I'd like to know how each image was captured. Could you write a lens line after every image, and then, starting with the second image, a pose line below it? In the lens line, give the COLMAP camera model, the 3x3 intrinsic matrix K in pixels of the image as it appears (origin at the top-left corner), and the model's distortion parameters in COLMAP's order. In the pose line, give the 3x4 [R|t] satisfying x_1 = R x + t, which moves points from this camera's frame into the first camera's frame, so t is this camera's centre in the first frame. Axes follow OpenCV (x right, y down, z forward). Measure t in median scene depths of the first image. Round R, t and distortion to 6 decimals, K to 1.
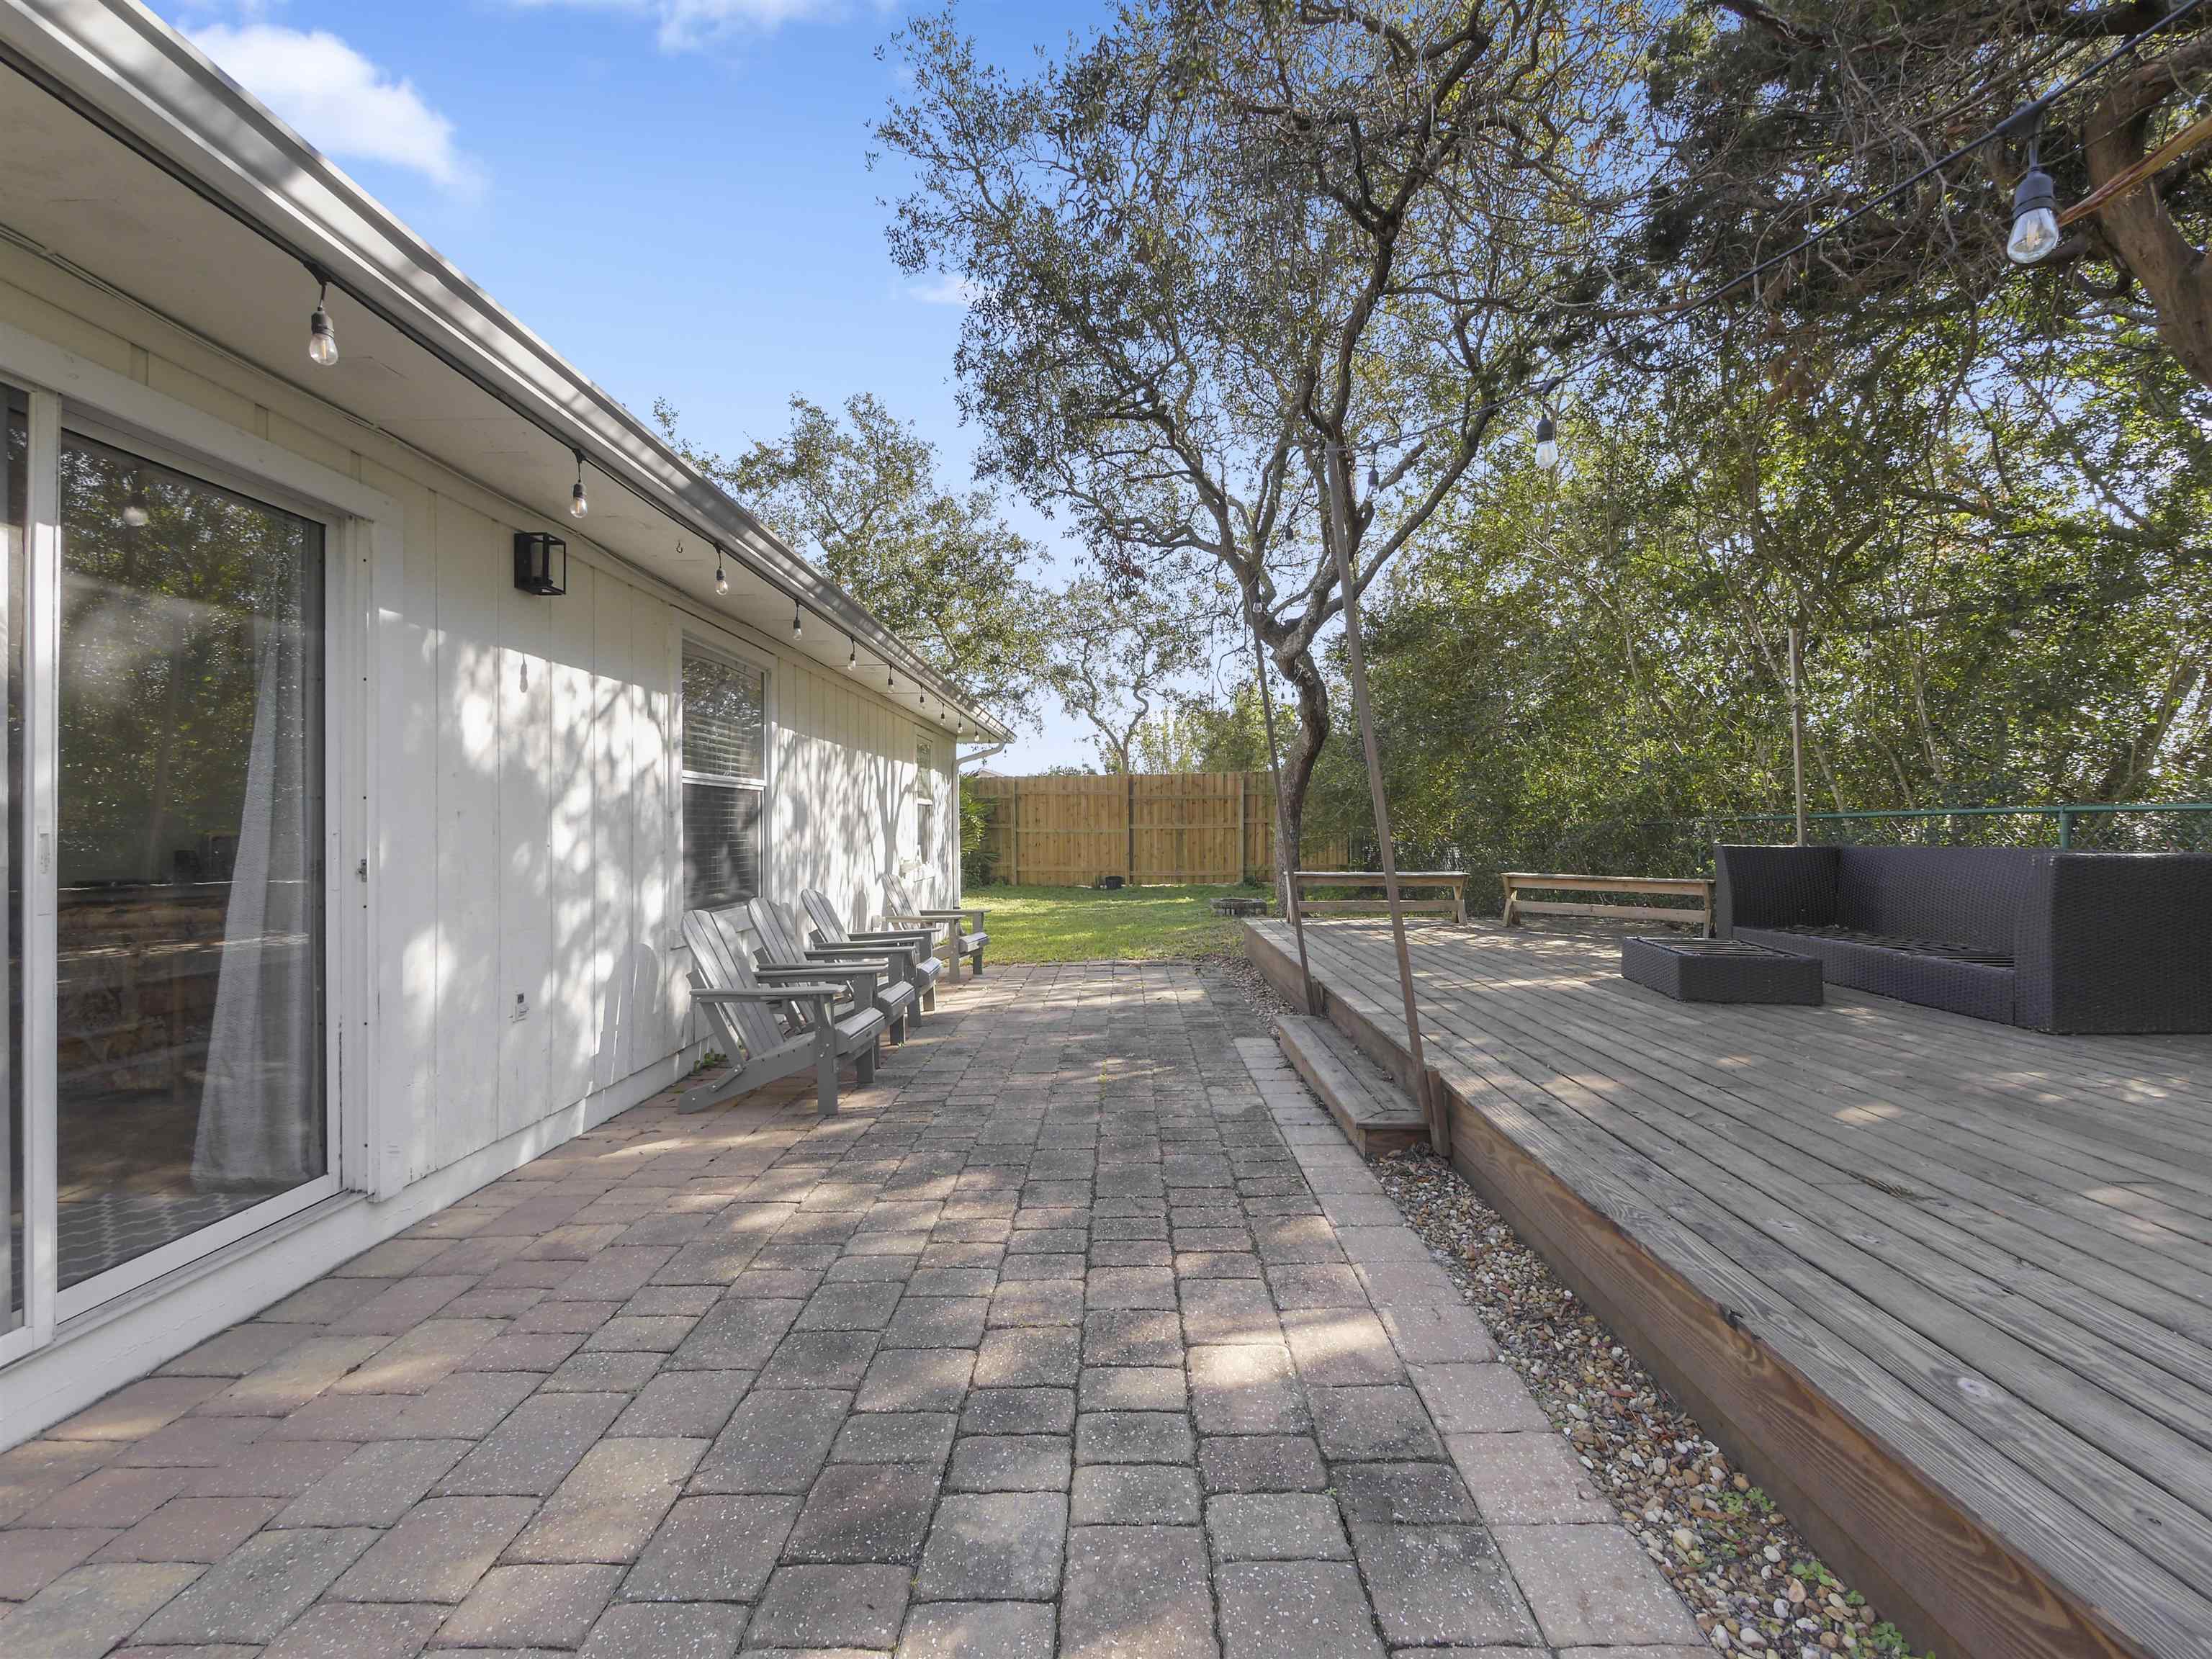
lens RADIAL K [[951.6, 0, 1113.5], [0, 951.6, 813.2], [0, 0, 1]] dist [-0.002562, -0.000251]
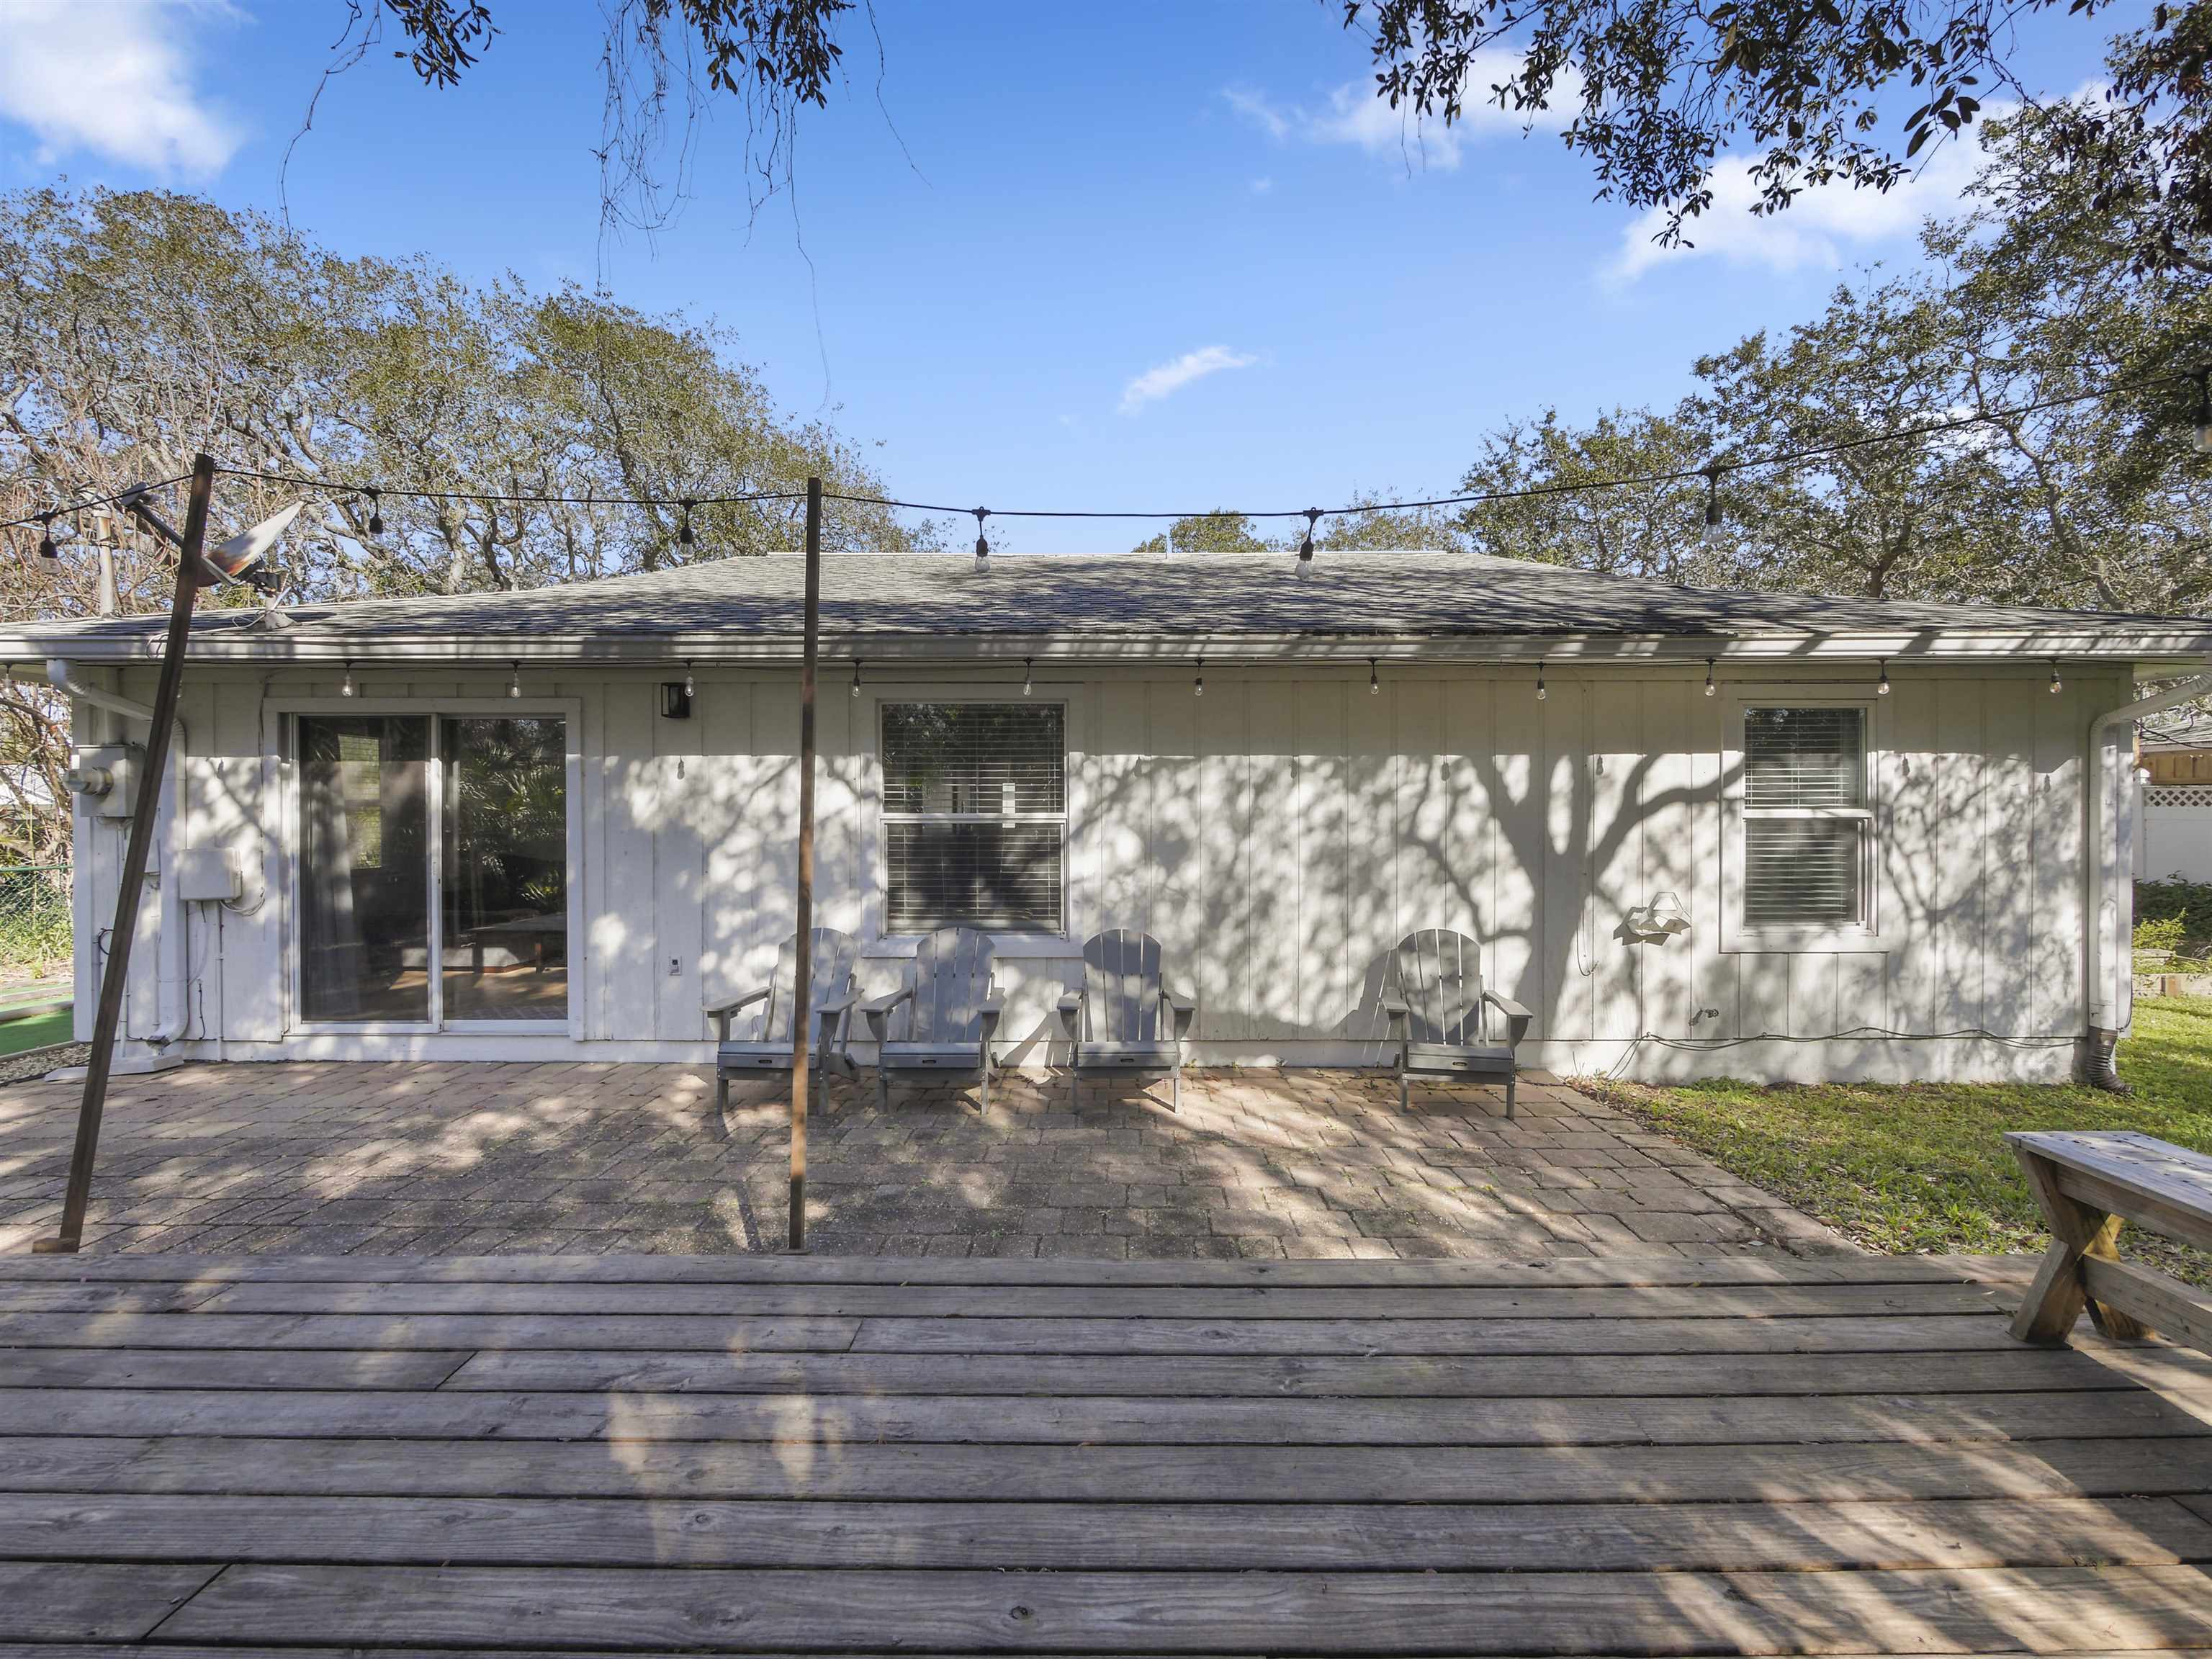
lens RADIAL K [[934.8, 0, 1105.9], [0, 934.8, 844.4], [0, 0, 1]] dist [-0.002312, -0.000246]
pose [[-0.006939, 0.042539, -0.999071, 0.965310], [0.017107, 0.998954, 0.042415, -0.069168], [0.999830, -0.016797, -0.007659, 1.687215]]
